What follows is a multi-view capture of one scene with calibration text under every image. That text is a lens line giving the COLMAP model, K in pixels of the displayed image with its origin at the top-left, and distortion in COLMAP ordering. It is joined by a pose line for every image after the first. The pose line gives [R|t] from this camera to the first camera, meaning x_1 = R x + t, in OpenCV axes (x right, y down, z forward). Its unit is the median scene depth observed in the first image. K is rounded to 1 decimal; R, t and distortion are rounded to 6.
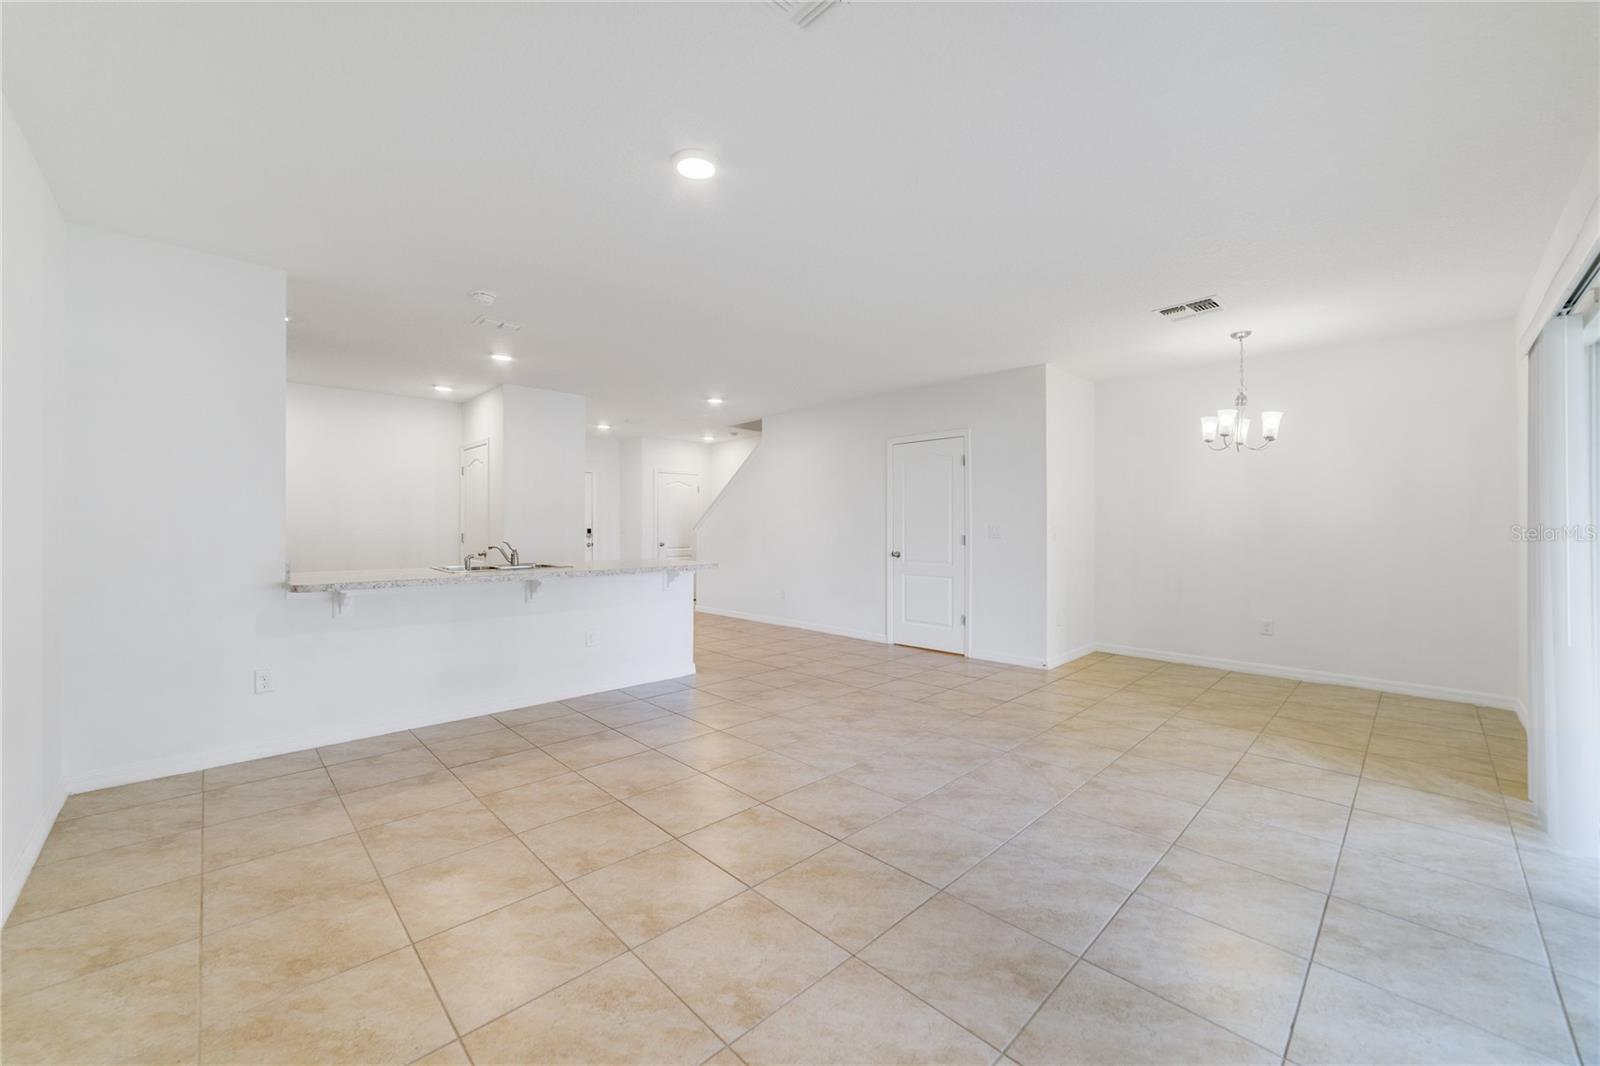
lens RADIAL K [[613.1, 0, 771.6], [0, 613.1, 524.6], [0, 0, 1]] dist [-0.002092, 0.000012]
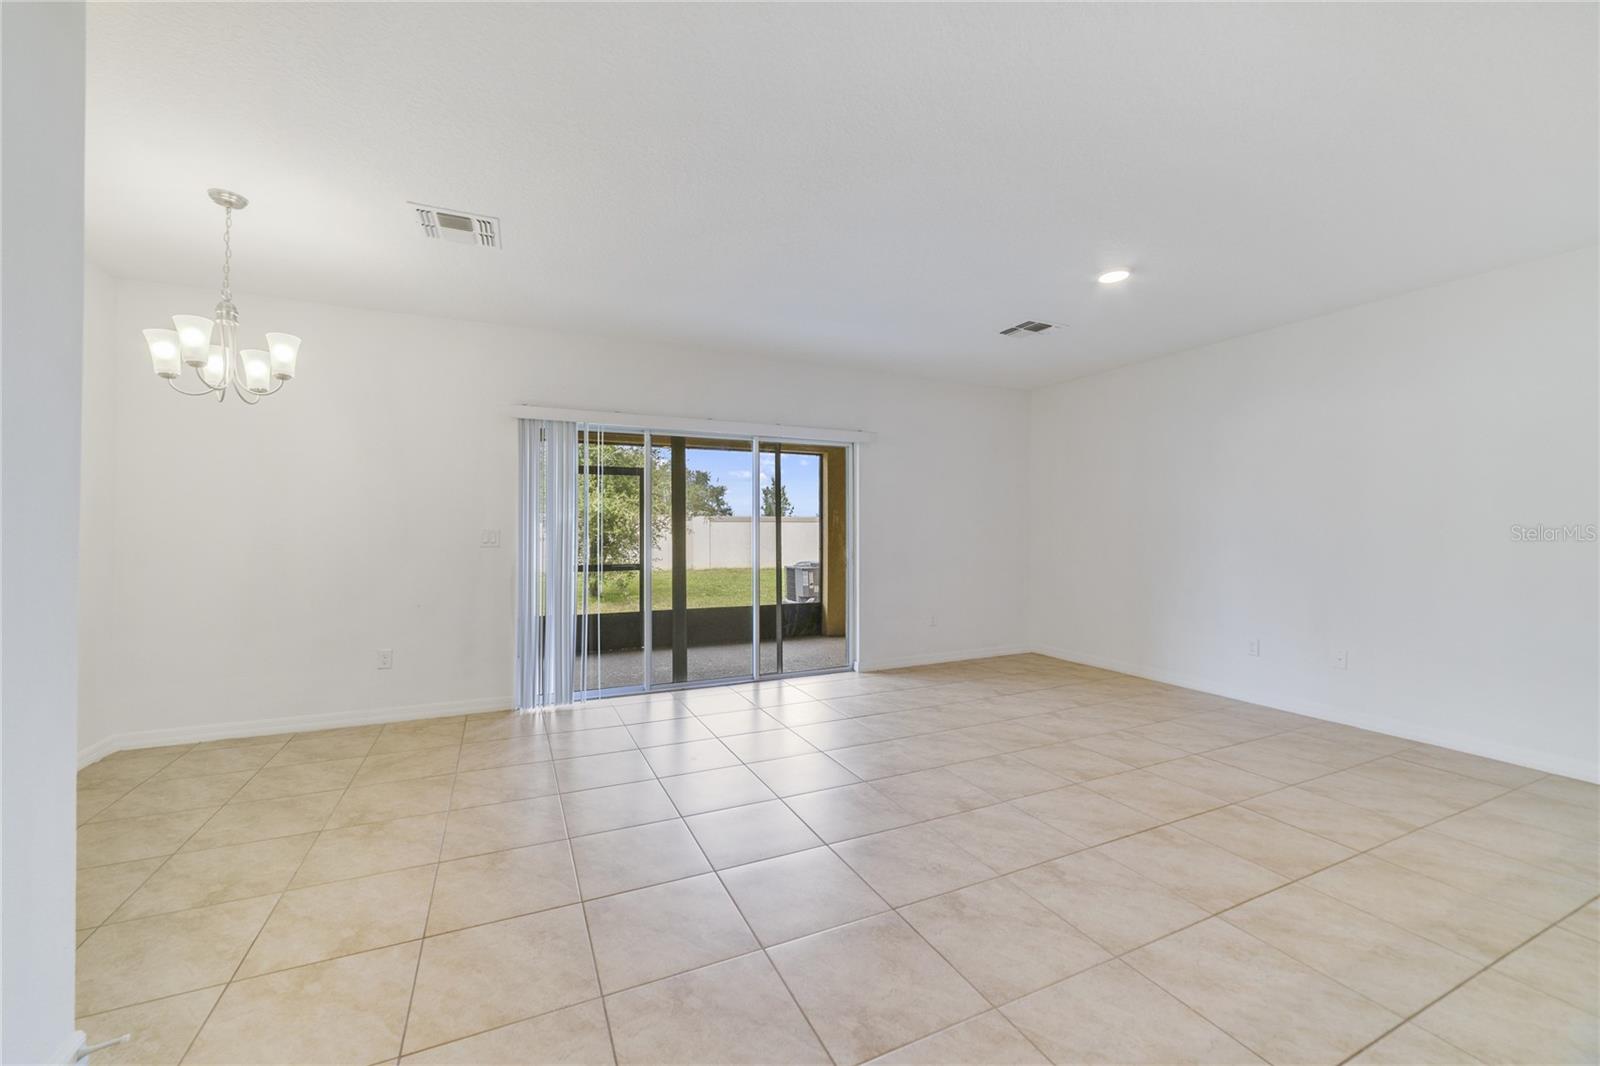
lens RADIAL K [[603.8, 0, 782.4], [0, 603.8, 543.6], [0, 0, 1]] dist [-0.002632, 0.000170]
pose [[-0.947458, -0.000703, 0.319880, 0.107456], [0.001115, 0.999984, 0.005501, 0.011979], [-0.319878, 0.005568, -0.947442, 1.689948]]
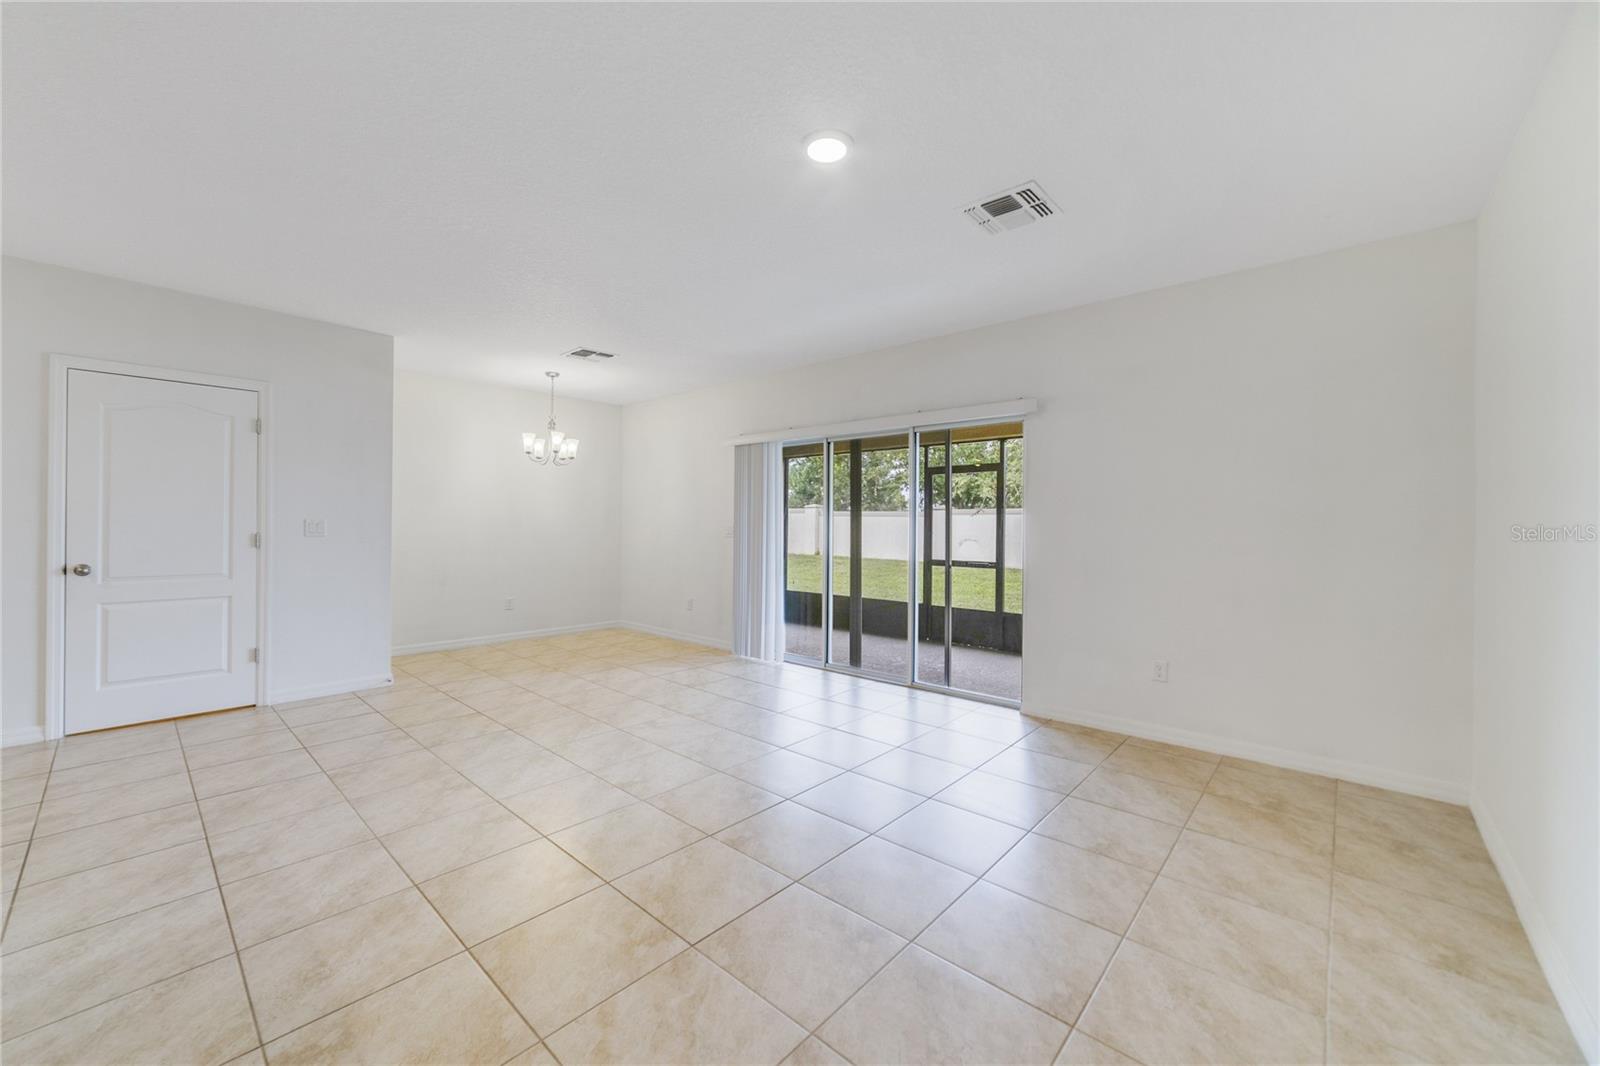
lens RADIAL K [[625.0, 0, 785.4], [0, 625.0, 523.8], [0, 0, 1]] dist [-0.001791, 0.000021]
pose [[-0.070898, 0.002207, 0.997481, -0.715398], [-0.012547, 0.999916, -0.003105, 0.001554], [-0.997405, -0.012735, -0.070865, 0.740003]]
